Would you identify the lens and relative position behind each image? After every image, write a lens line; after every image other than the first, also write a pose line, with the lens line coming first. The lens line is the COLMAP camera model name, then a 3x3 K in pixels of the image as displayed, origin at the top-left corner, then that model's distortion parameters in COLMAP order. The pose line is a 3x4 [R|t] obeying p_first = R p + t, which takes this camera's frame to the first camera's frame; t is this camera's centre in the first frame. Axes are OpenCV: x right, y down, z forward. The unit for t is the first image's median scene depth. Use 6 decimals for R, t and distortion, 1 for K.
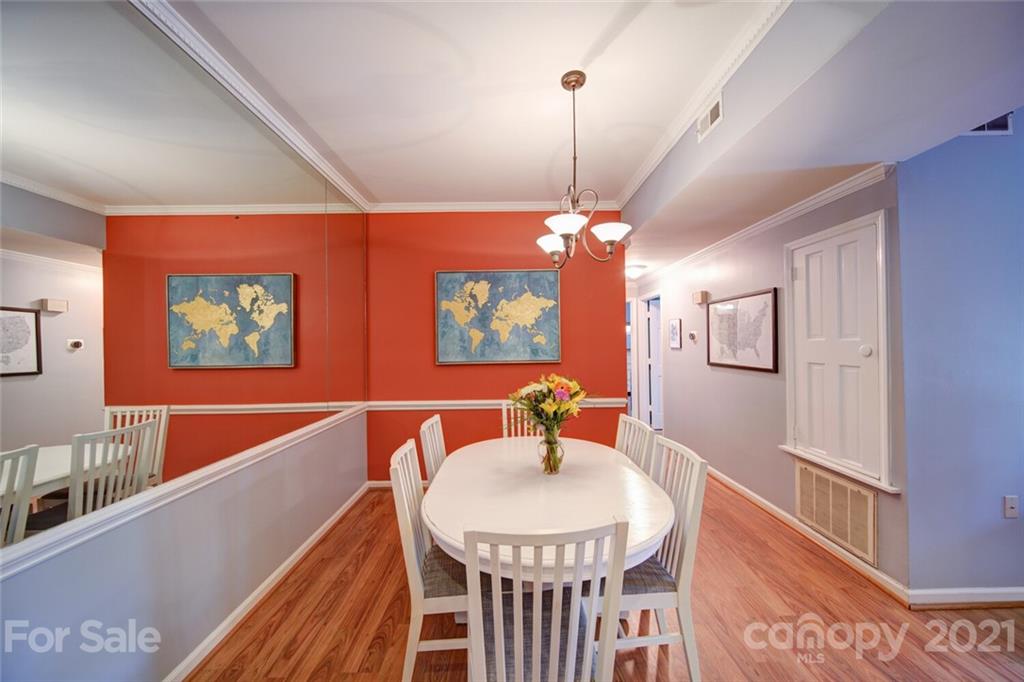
lens RADIAL K [[361.5, 0, 513.8], [0, 361.5, 340.3], [0, 0, 1]] dist [0.002286, -0.001664]
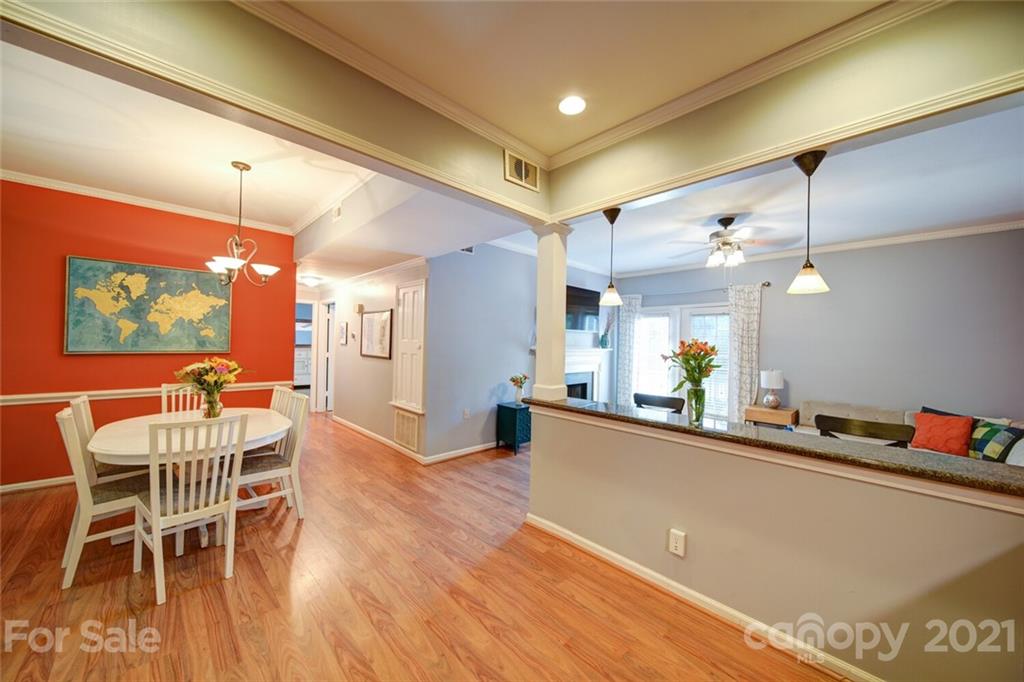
lens RADIAL K [[361.5, 0, 513.8], [0, 361.5, 340.3], [0, 0, 1]] dist [0.002286, -0.001664]
pose [[0.721677, 0.033288, 0.691429, -0.020875], [-0.037002, 0.999270, -0.009488, -0.003692], [-0.691240, -0.018738, 0.722382, -0.513298]]
